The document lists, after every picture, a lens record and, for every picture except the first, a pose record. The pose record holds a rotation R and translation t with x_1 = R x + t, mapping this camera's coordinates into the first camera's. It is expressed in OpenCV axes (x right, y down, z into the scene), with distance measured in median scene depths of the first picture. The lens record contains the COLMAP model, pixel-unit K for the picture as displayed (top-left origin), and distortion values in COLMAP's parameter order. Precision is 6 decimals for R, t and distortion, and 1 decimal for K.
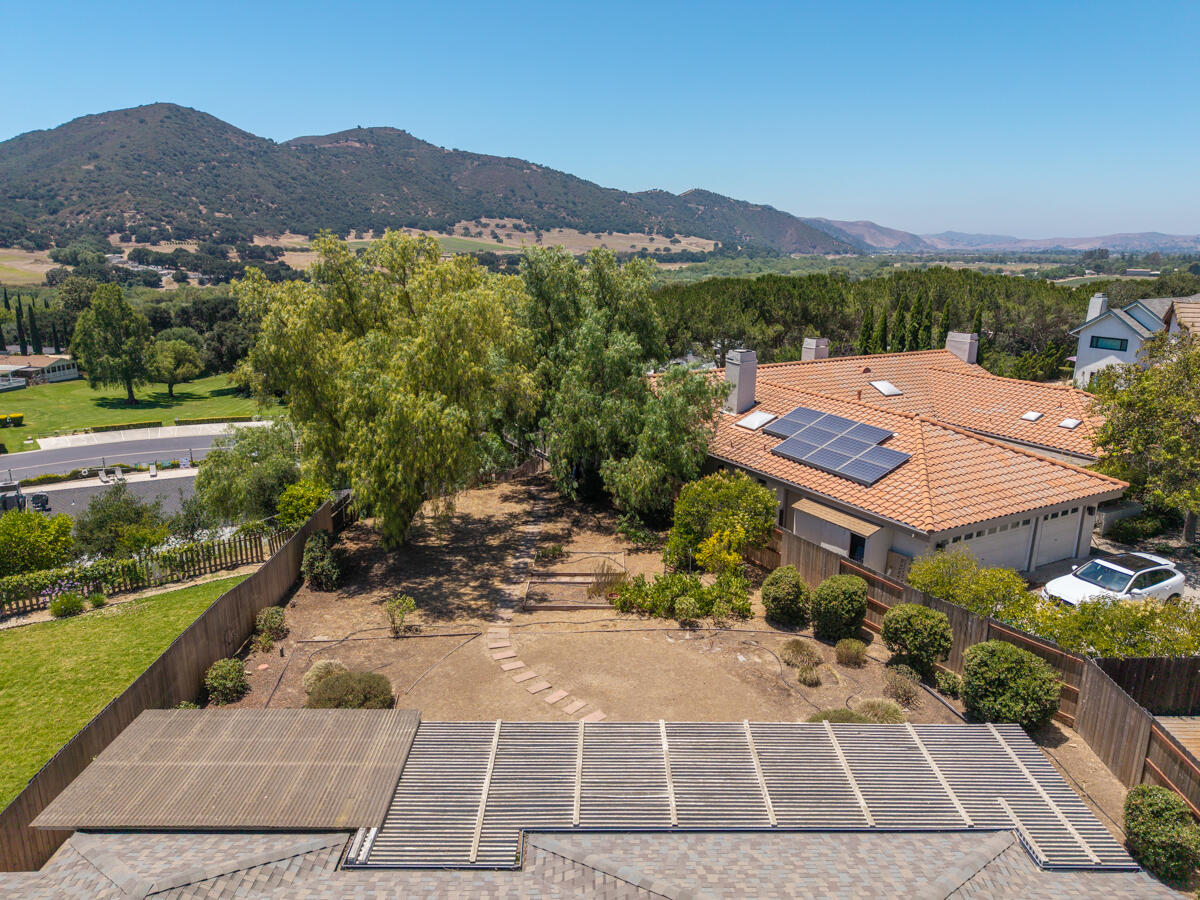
lens RADIAL K [[807.8, 0, 603.0], [0, 807.8, 452.5], [0, 0, 1]] dist [0.023159, -0.022939]
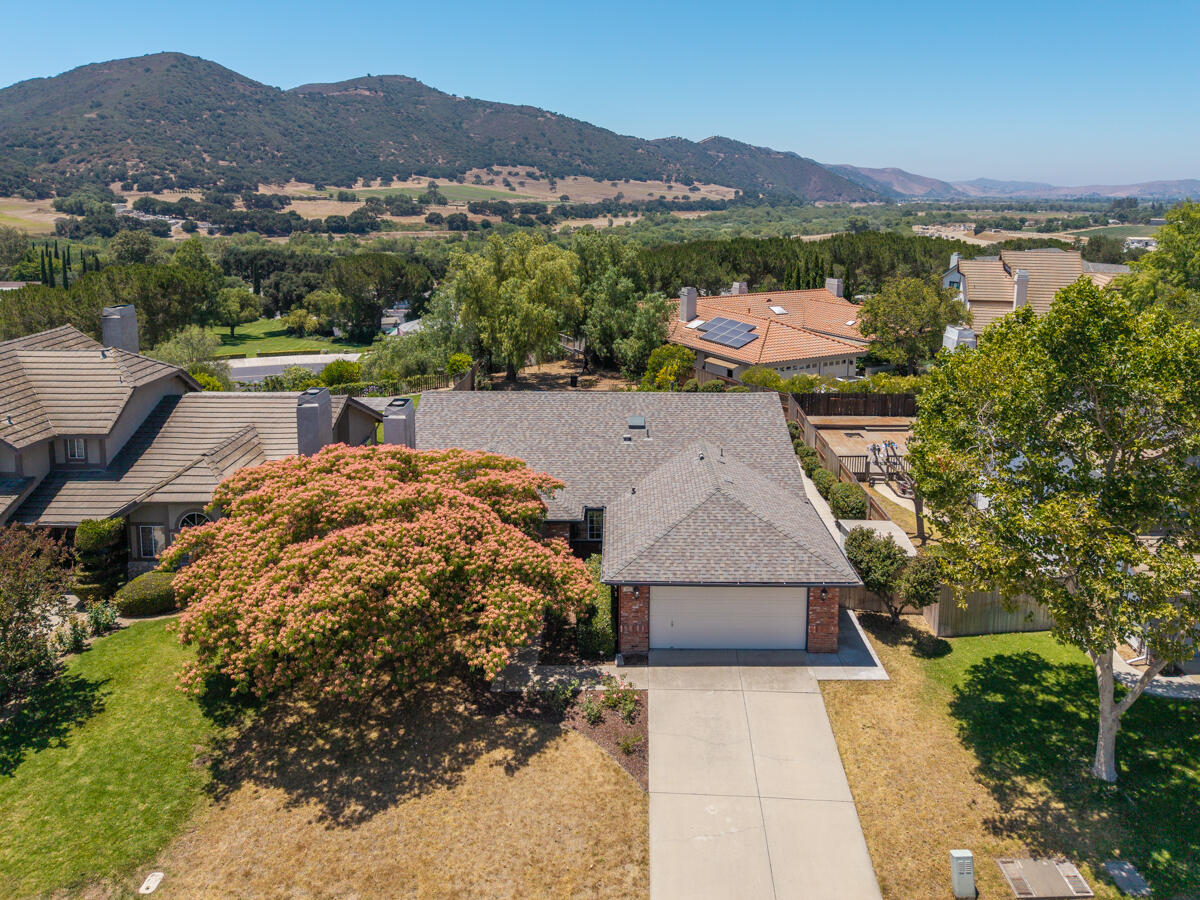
lens RADIAL K [[875.8, 0, 633.6], [0, 875.8, 295.0], [0, 0, 1]] dist [0.029029, -0.035372]
pose [[0.999874, -0.000641, 0.015866, 0.000411], [0.002746, 0.991112, -0.133000, 0.005588], [-0.015639, 0.133027, 0.990989, -0.033712]]
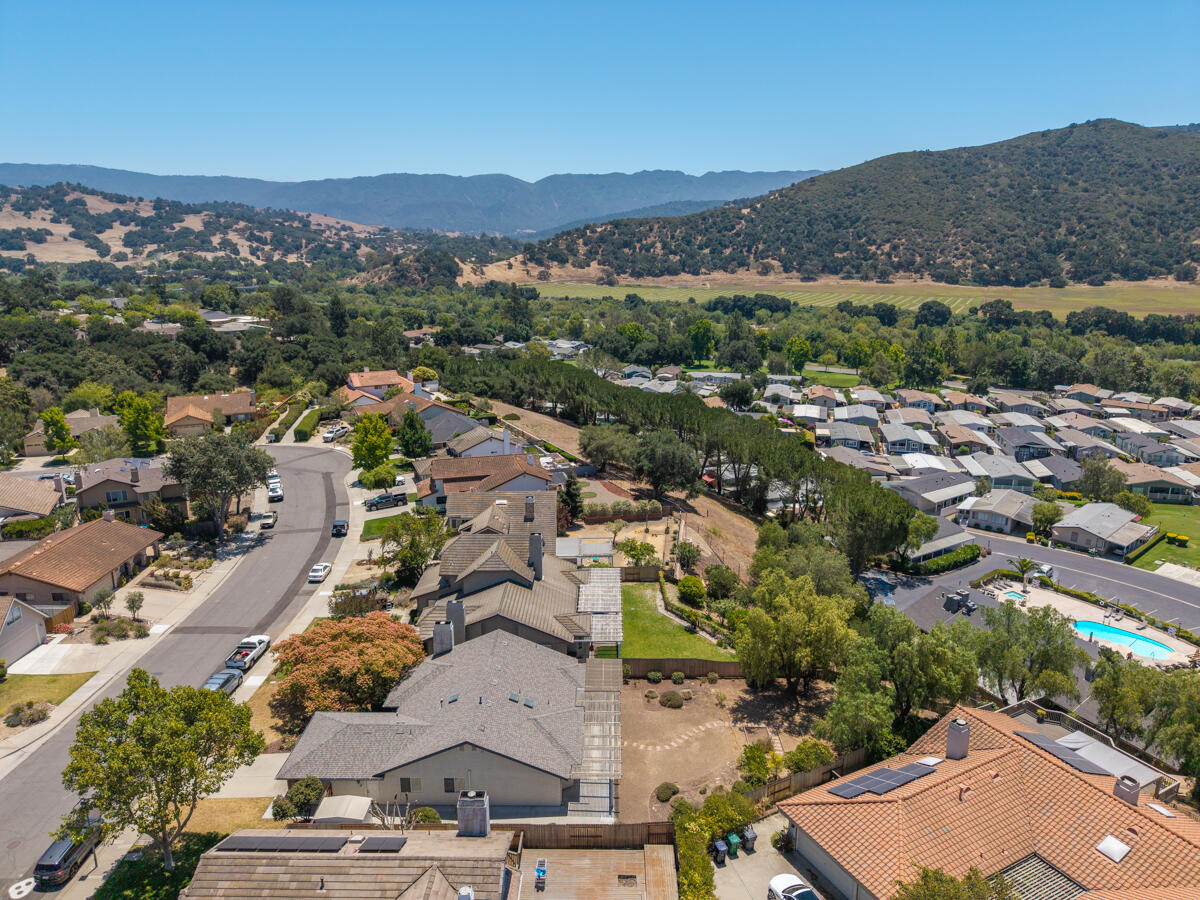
lens RADIAL K [[802.4, 0, 602.3], [0, 802.4, 450.4], [0, 0, 1]] dist [0.025931, -0.026441]
pose [[-0.018599, 0.244600, -0.969446, 0.052256], [-0.255396, 0.936284, 0.241133, -0.027296], [0.966658, 0.252077, 0.045056, 0.005173]]
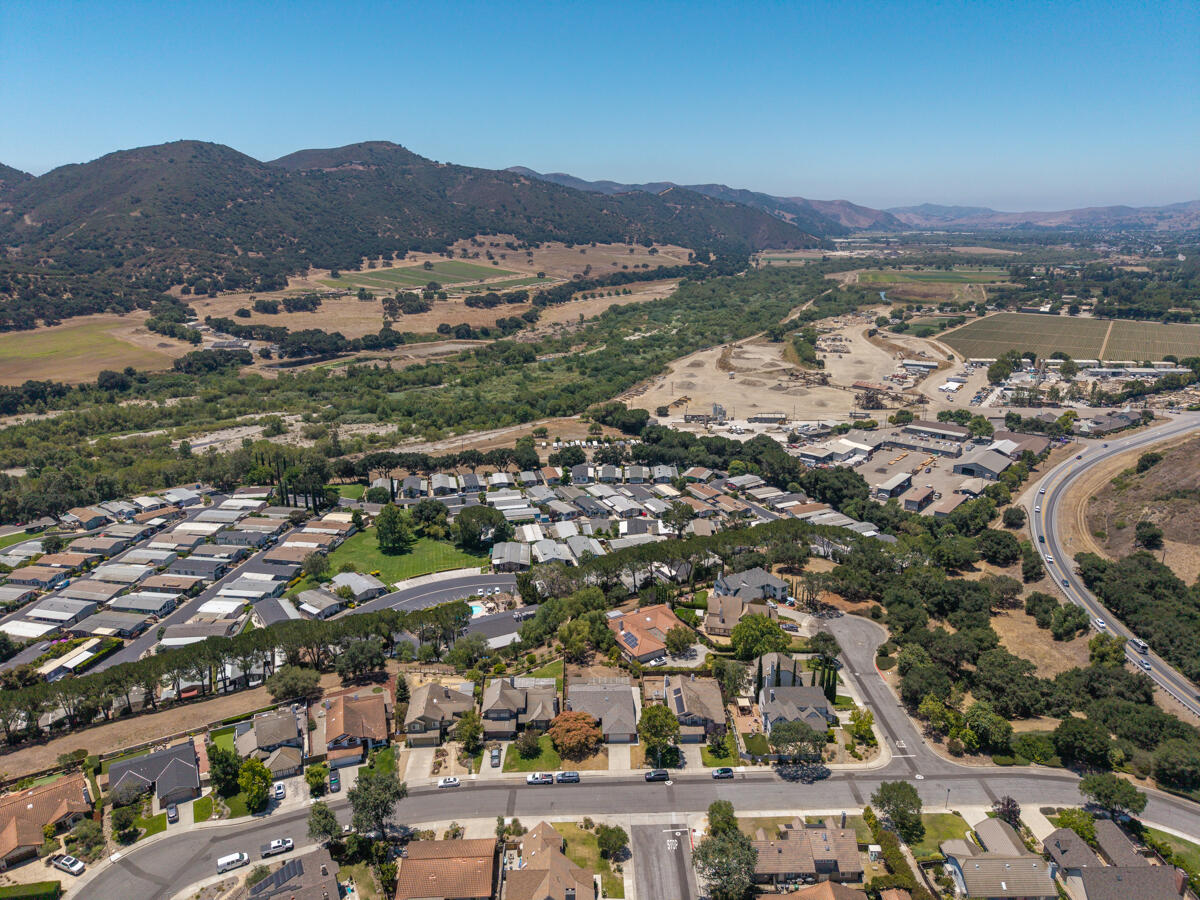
lens RADIAL K [[802.4, 0, 602.3], [0, 802.4, 450.4], [0, 0, 1]] dist [0.025931, -0.026441]
pose [[0.999756, -0.015483, 0.015772, -0.002008], [0.014926, 0.999282, 0.034816, -0.059146], [-0.016300, -0.034572, 0.999269, -0.185046]]
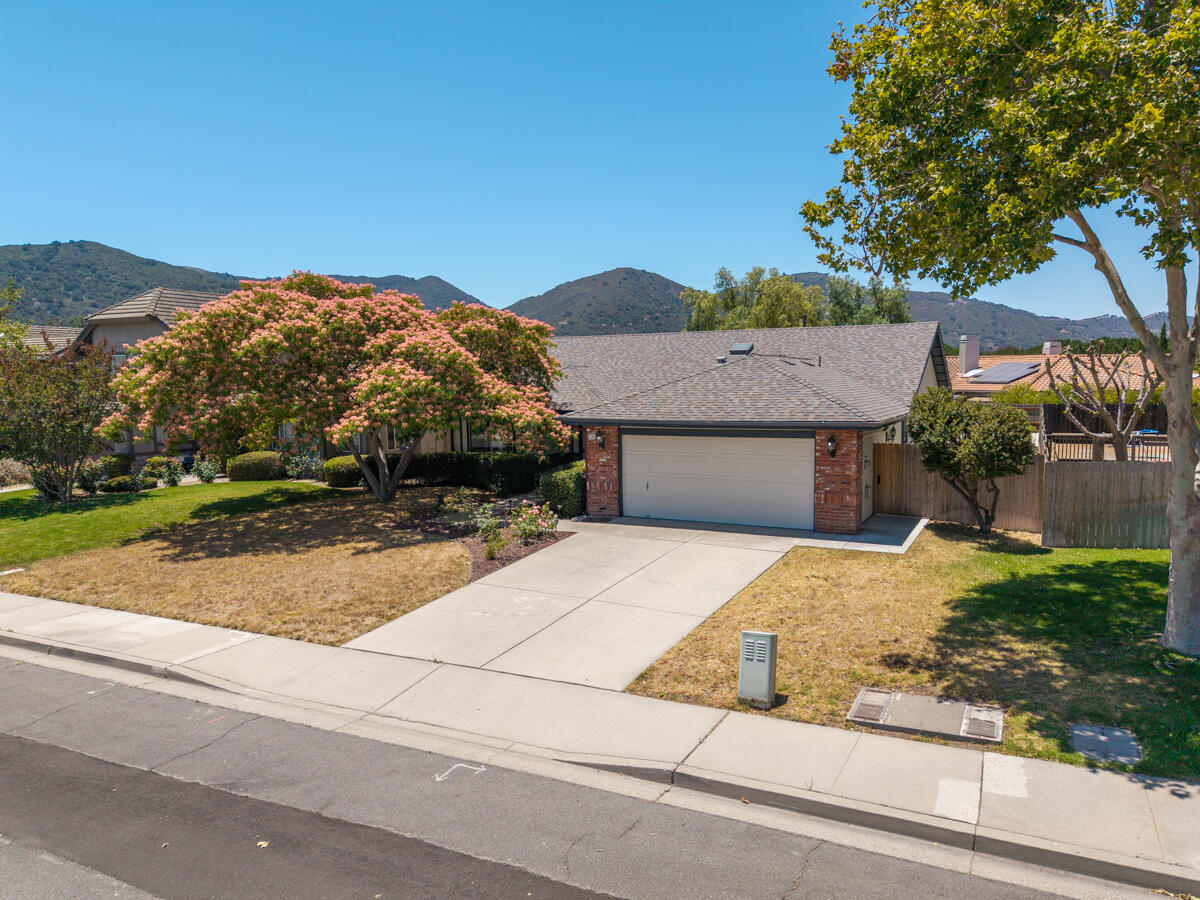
lens RADIAL K [[830.4, 0, 629.7], [0, 830.4, 448.4], [0, 0, 1]] dist [0.015098, -0.008398]
pose [[0.896333, 0.015966, -0.443093, 0.010378], [-0.092138, 0.984242, -0.150921, 0.014005], [0.433702, 0.176102, 0.883680, -0.024396]]
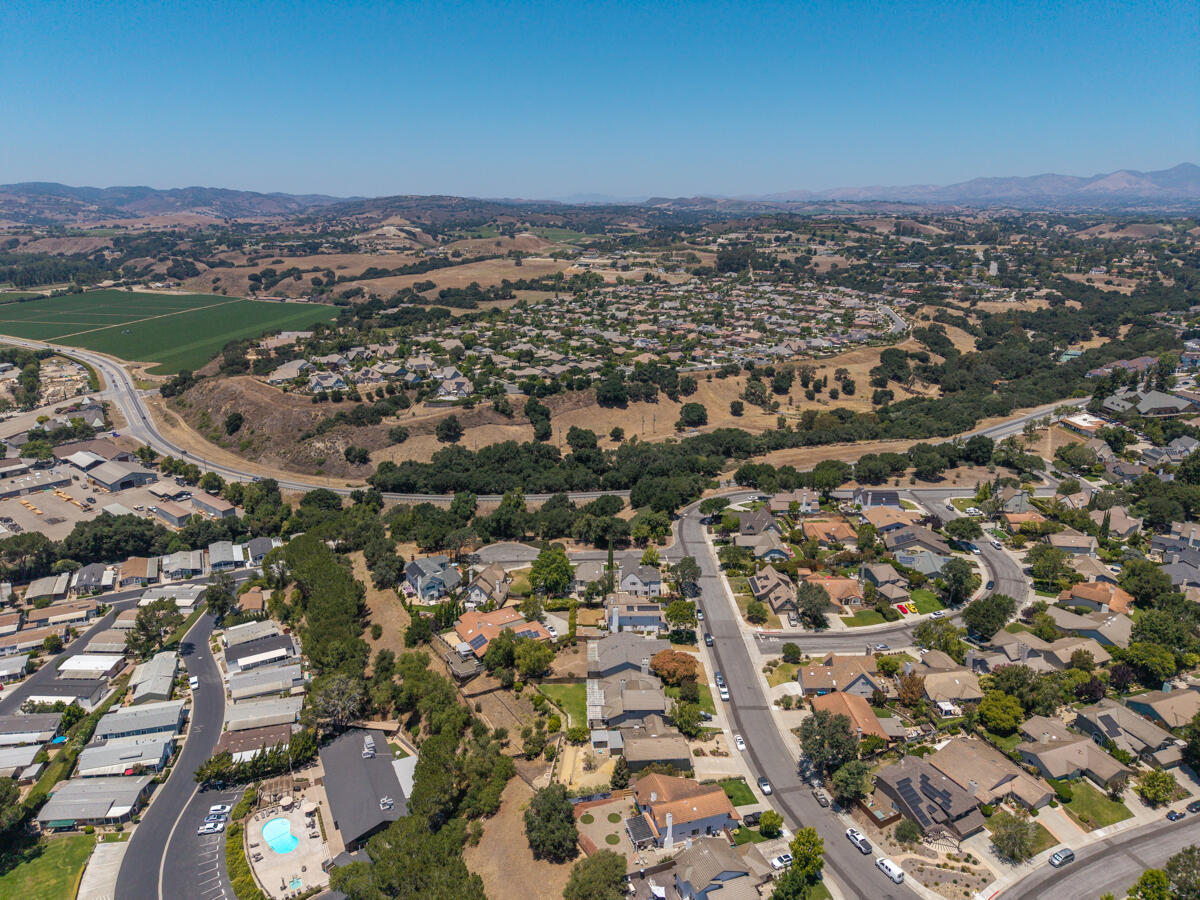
lens RADIAL K [[802.4, 0, 602.3], [0, 802.4, 450.4], [0, 0, 1]] dist [0.025931, -0.026441]
pose [[-0.020817, -0.296262, 0.954880, -0.184694], [0.244590, 0.924556, 0.292186, -0.104828], [-0.969403, 0.239636, 0.053216, -0.013673]]
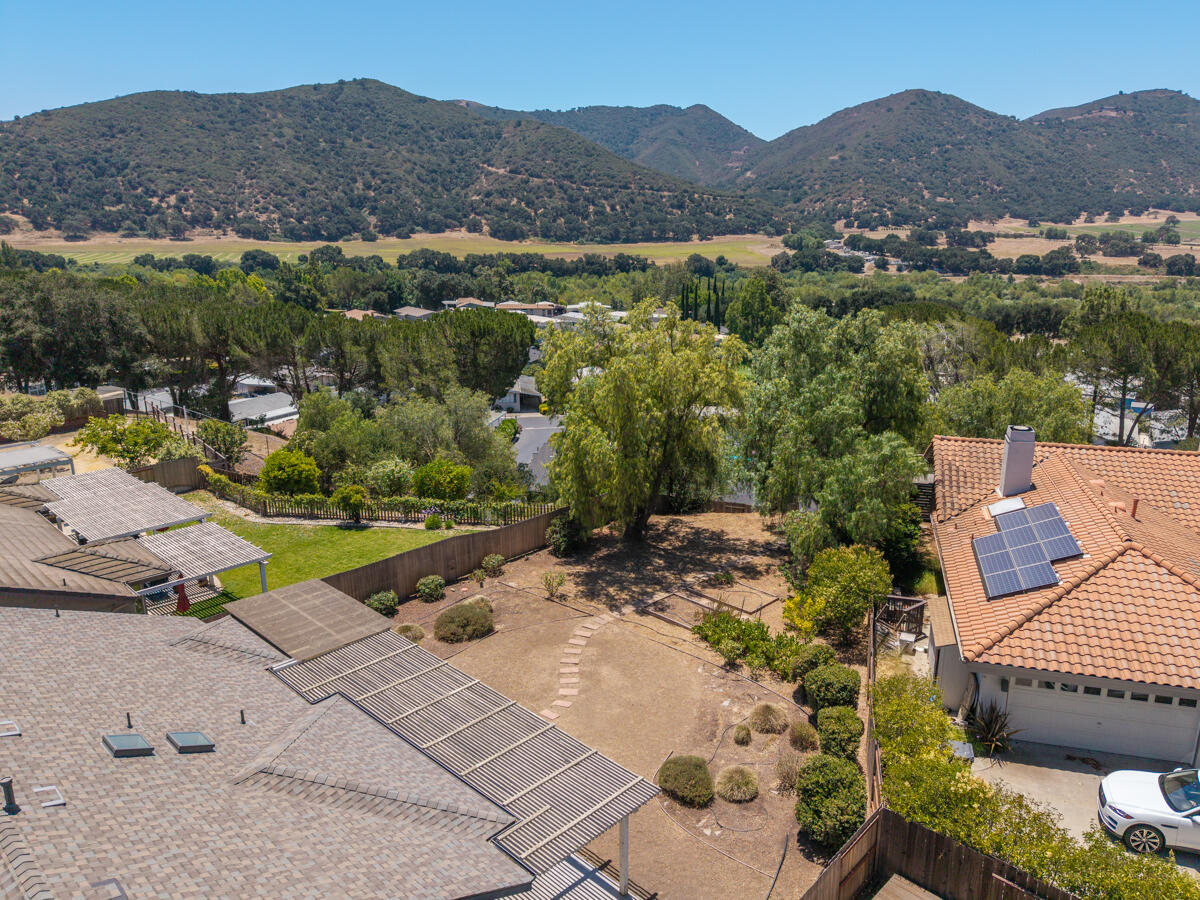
lens RADIAL K [[859.8, 0, 646.0], [0, 859.8, 452.0], [0, 0, 1]] dist [0.027422, -0.029395]
pose [[0.728593, 0.174623, -0.662314, 0.017437], [-0.172259, 0.982592, 0.069569, -0.003261], [0.662932, 0.063402, 0.745990, 0.000133]]
